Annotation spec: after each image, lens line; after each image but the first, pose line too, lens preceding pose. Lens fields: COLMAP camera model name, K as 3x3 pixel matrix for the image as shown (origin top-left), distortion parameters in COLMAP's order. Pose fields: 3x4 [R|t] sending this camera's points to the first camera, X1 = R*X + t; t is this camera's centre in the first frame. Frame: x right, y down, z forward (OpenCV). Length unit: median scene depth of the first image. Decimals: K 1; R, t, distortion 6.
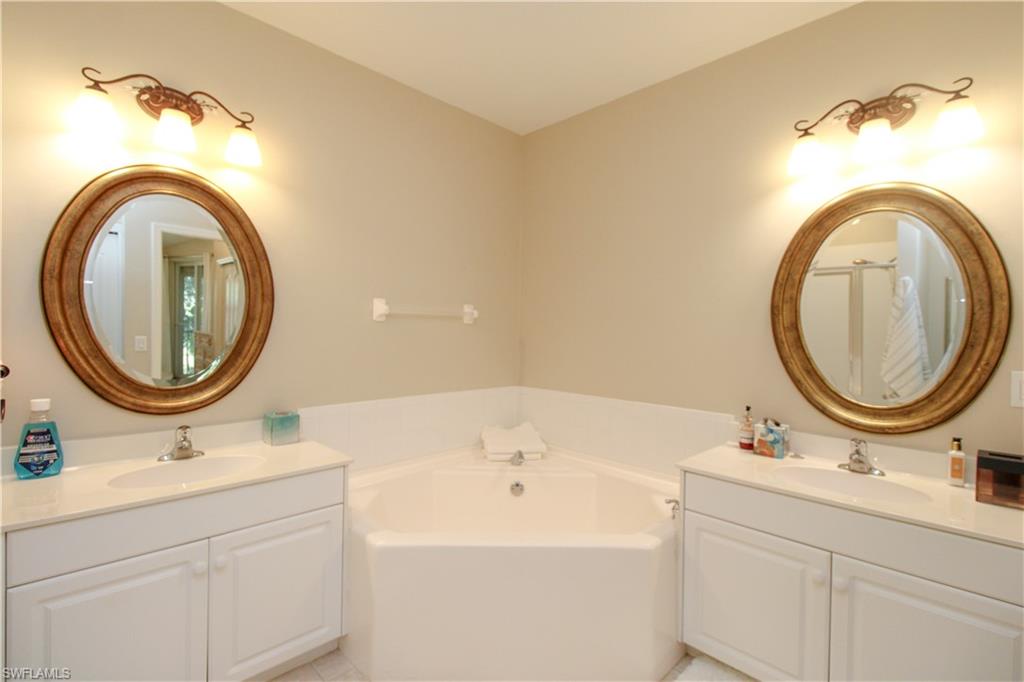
lens RADIAL K [[470.2, 0, 515.4], [0, 470.2, 331.3], [0, 0, 1]] dist [0.011223, -0.013183]
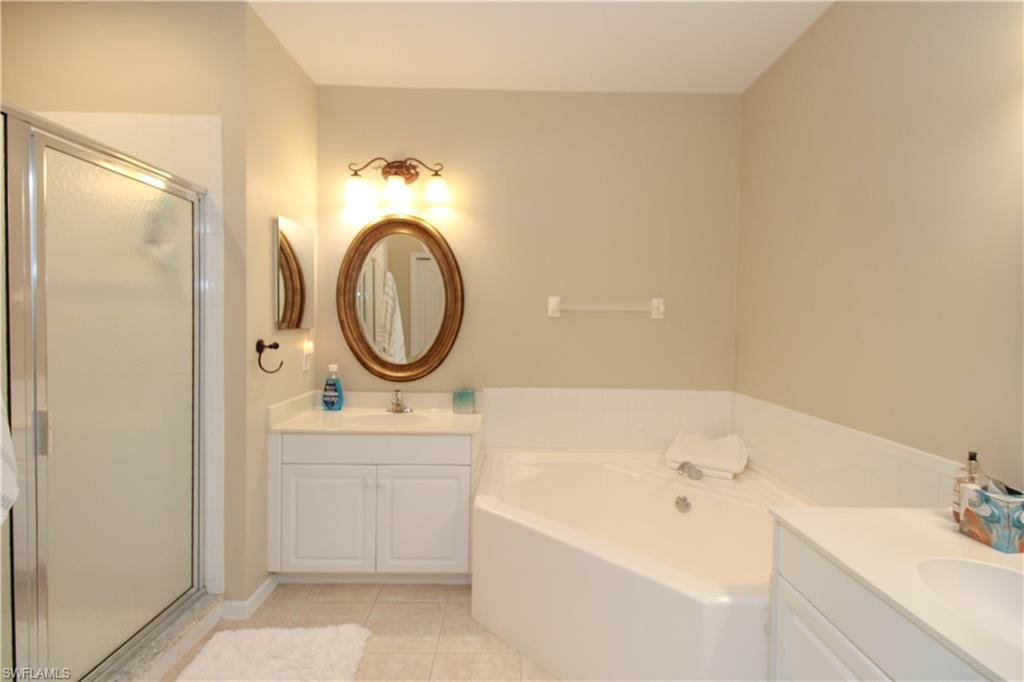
lens RADIAL K [[470.2, 0, 515.4], [0, 470.2, 331.3], [0, 0, 1]] dist [0.011223, -0.013183]
pose [[0.709368, 0.006342, -0.704810, 0.540974], [-0.003674, 0.999979, 0.005301, 0.008111], [0.704829, -0.001171, 0.709376, 0.200197]]
